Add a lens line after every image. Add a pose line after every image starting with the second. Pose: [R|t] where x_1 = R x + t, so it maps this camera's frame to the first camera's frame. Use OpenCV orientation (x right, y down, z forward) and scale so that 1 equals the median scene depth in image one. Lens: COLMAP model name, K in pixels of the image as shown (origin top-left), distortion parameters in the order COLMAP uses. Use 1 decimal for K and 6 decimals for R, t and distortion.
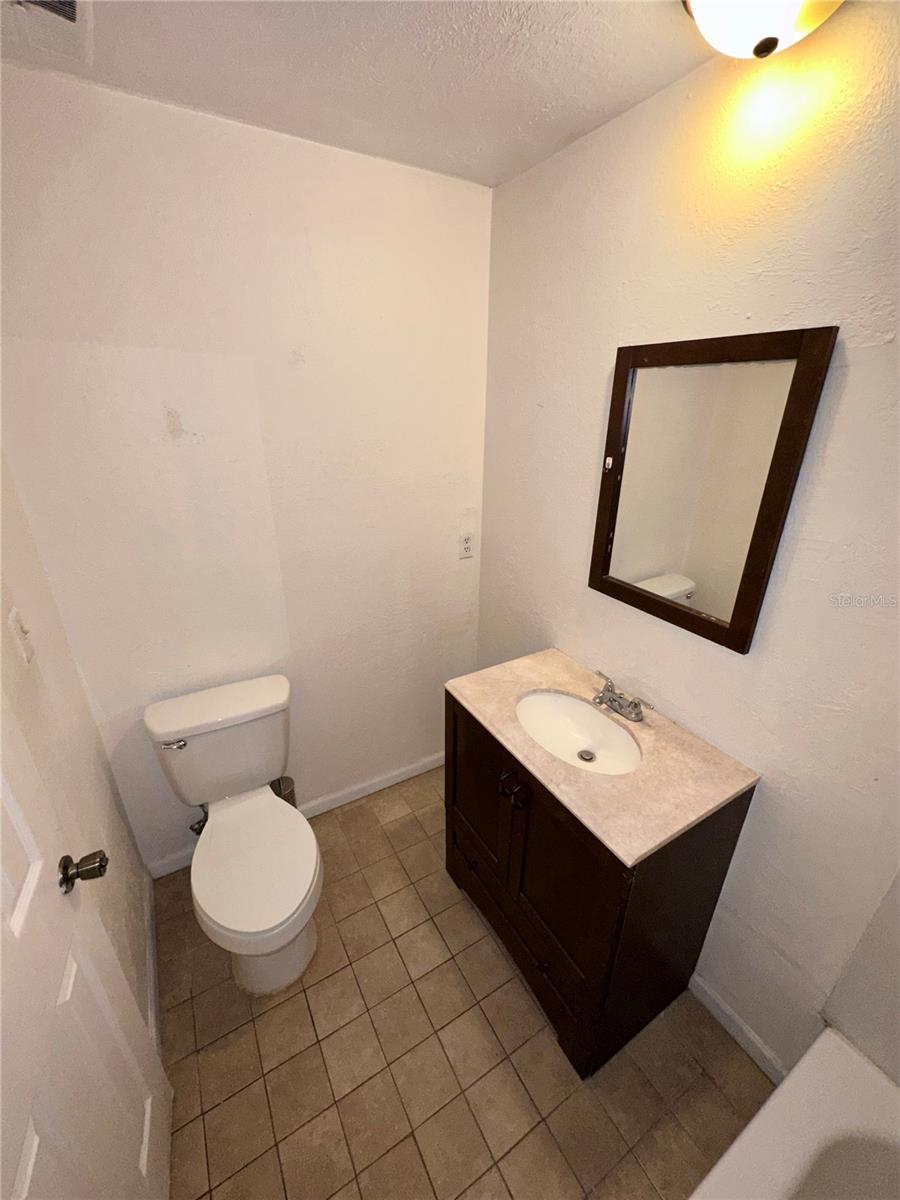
lens RADIAL K [[479.9, 0, 453.0], [0, 479.9, 597.5], [0, 0, 1]] dist [-0.006984, -0.000081]
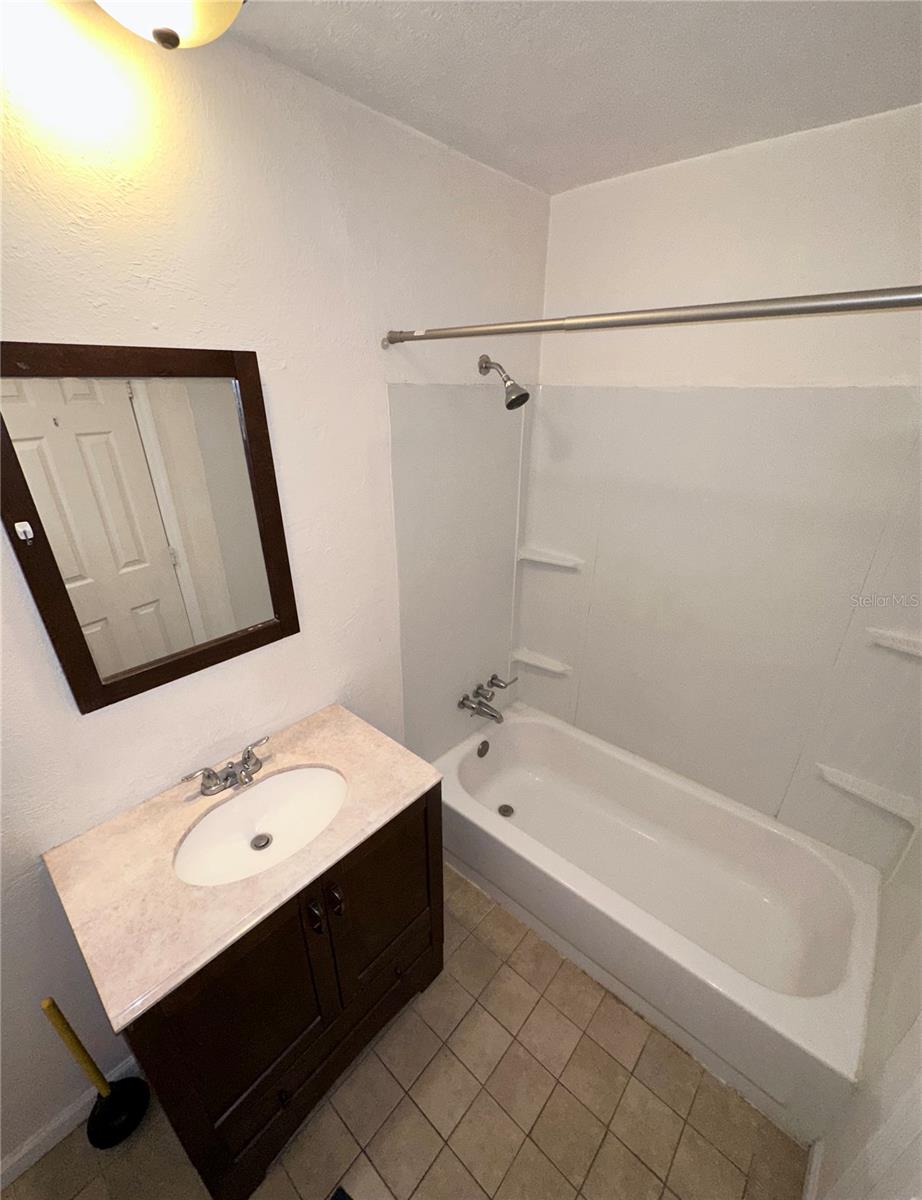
lens RADIAL K [[494.0, 0, 465.4], [0, 494.0, 609.1], [0, 0, 1]] dist [-0.003614, -0.000092]
pose [[-0.308616, -0.408074, 0.859204, -0.444916], [0.359593, 0.786206, 0.502566, -0.323023], [-0.880596, 0.464064, -0.095895, 0.622935]]
